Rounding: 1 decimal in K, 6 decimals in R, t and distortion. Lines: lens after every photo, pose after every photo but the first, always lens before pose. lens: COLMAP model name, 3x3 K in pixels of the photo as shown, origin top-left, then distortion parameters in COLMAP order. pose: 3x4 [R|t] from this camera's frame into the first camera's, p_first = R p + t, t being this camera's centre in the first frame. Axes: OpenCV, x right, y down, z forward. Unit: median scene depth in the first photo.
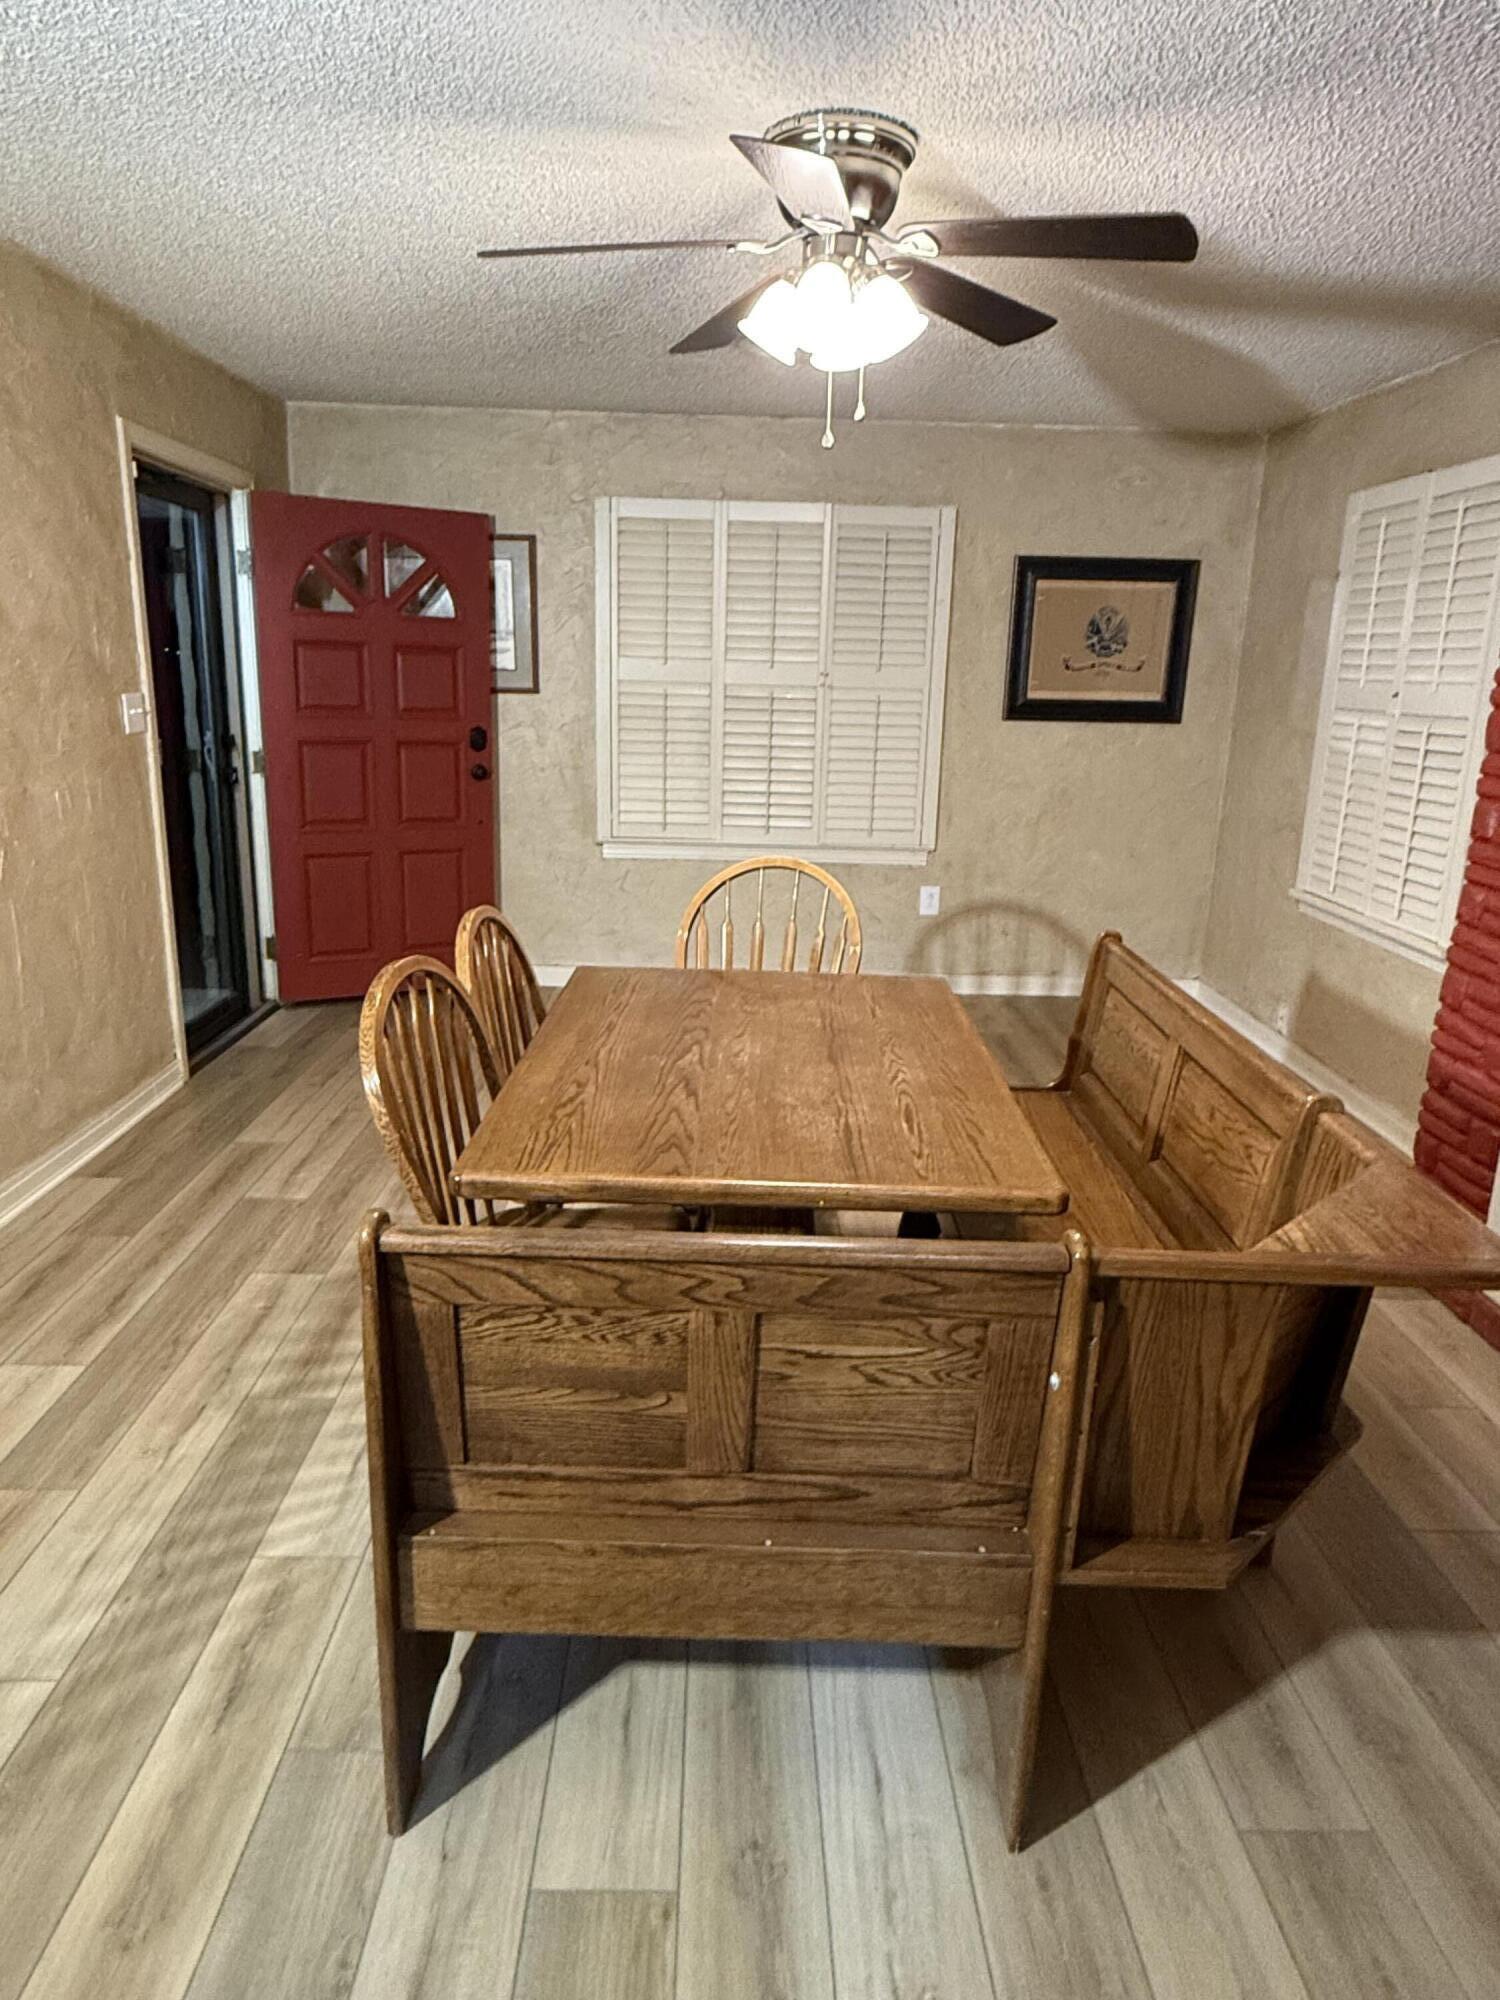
lens RADIAL K [[1229.8, 0, 743.8], [0, 1229.8, 995.1], [0, 0, 1]] dist [-0.007197, -0.000666]
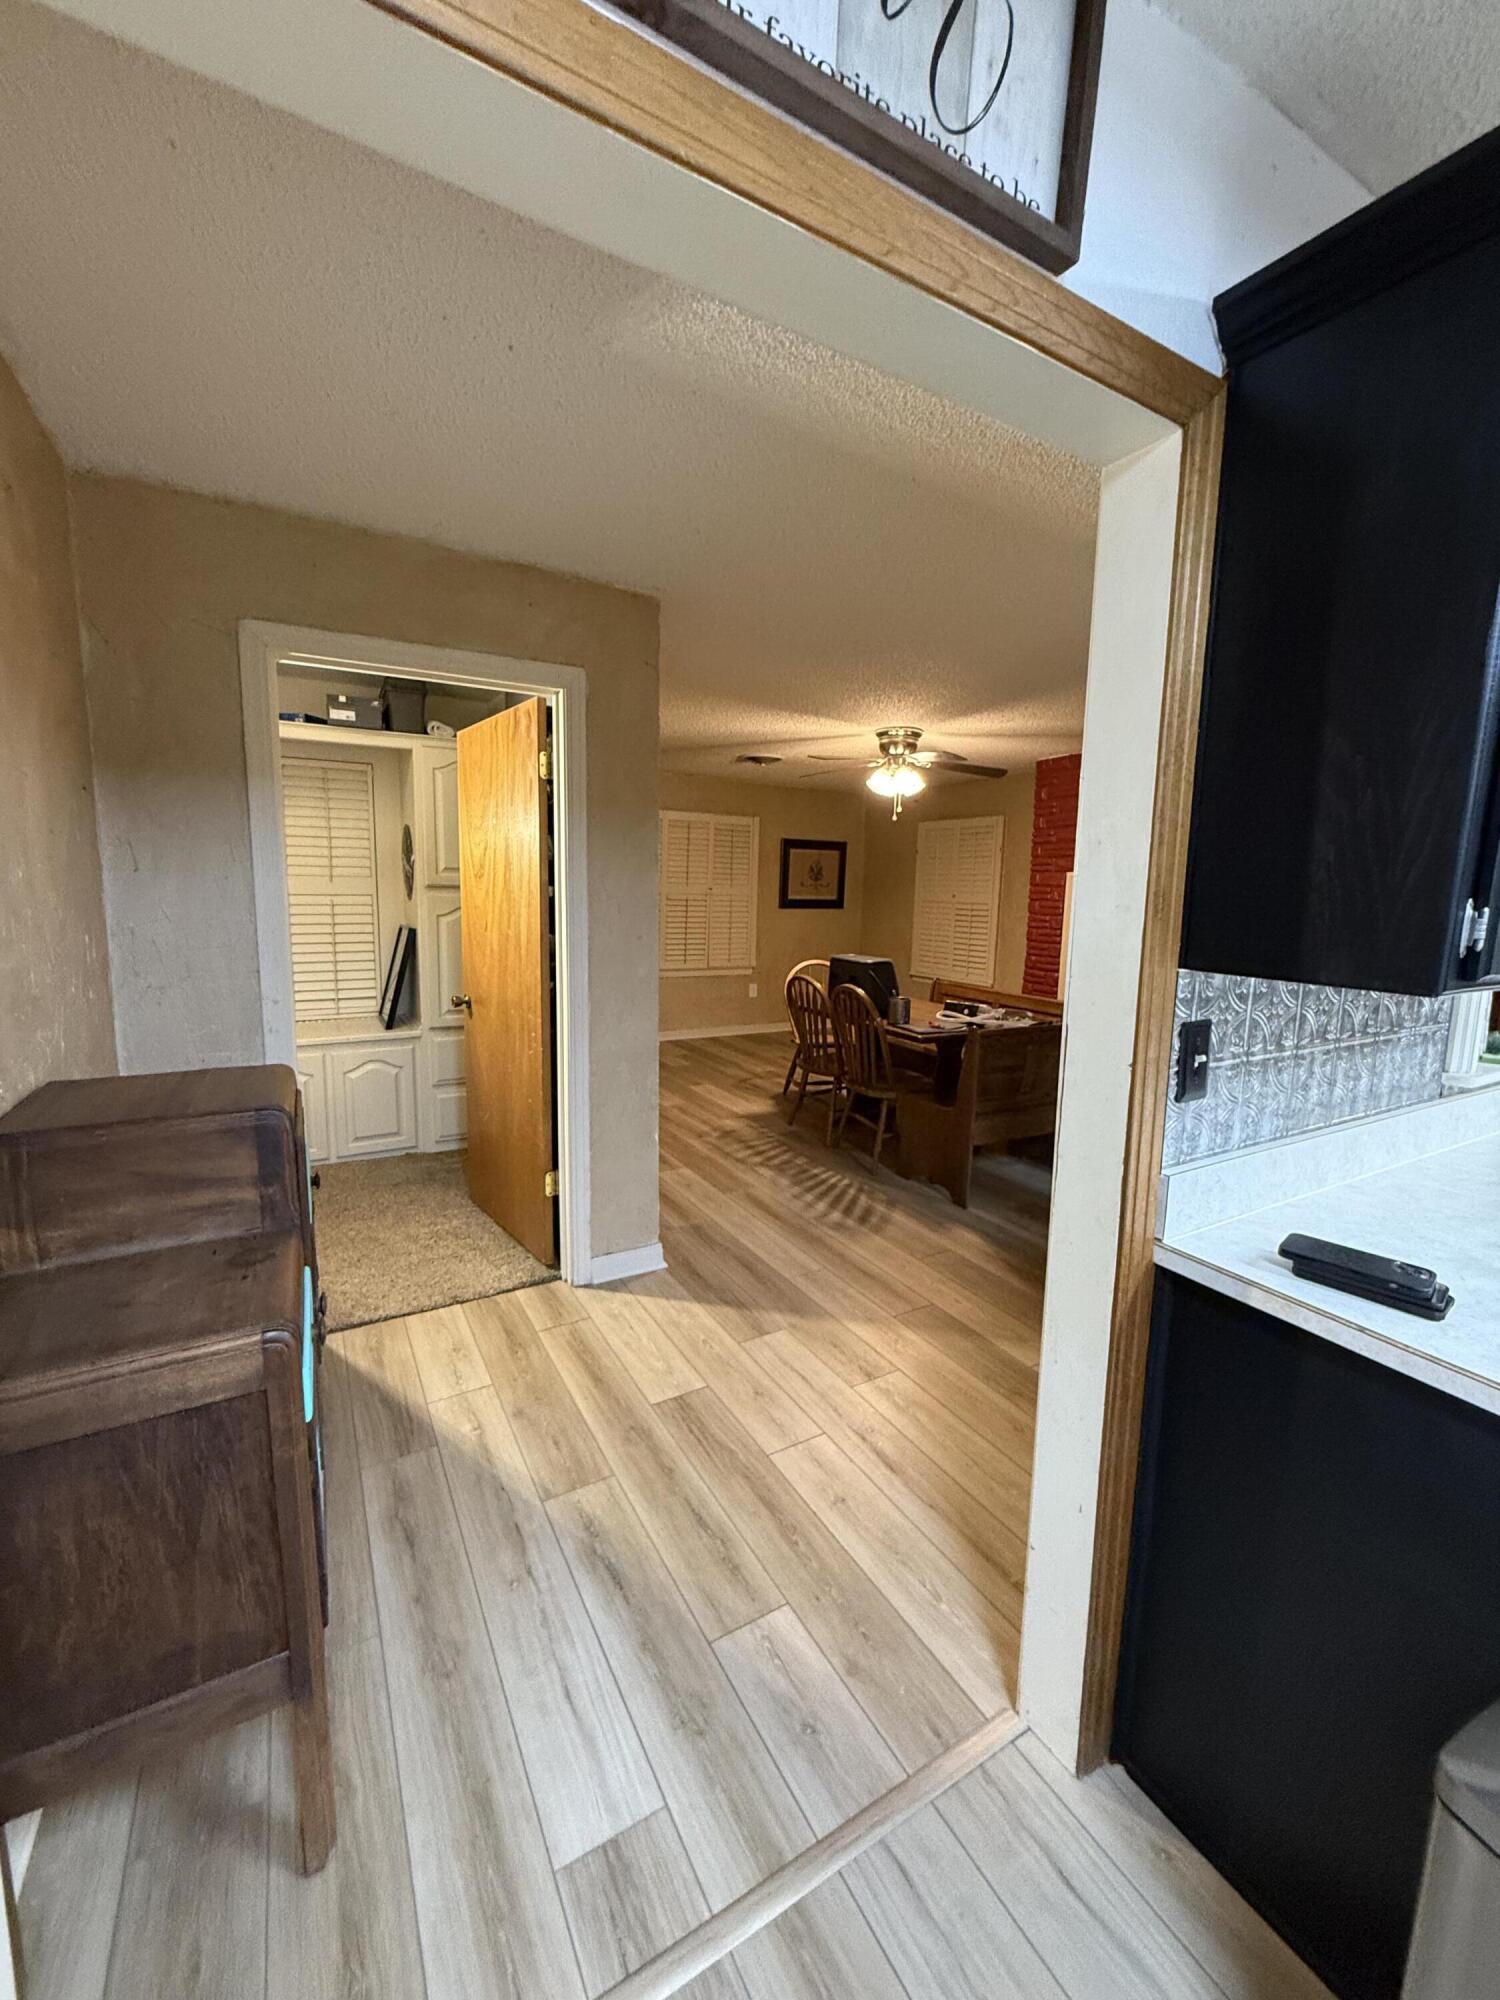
lens RADIAL K [[799.3, 0, 754.7], [0, 799.3, 999.3], [0, 0, 1]] dist [-0.001118, 0.000641]
pose [[0.870306, -0.071967, 0.487226, -0.562523], [0.125664, 0.988971, -0.078387, 0.051870], [-0.476211, 0.129448, 0.869751, -0.239405]]
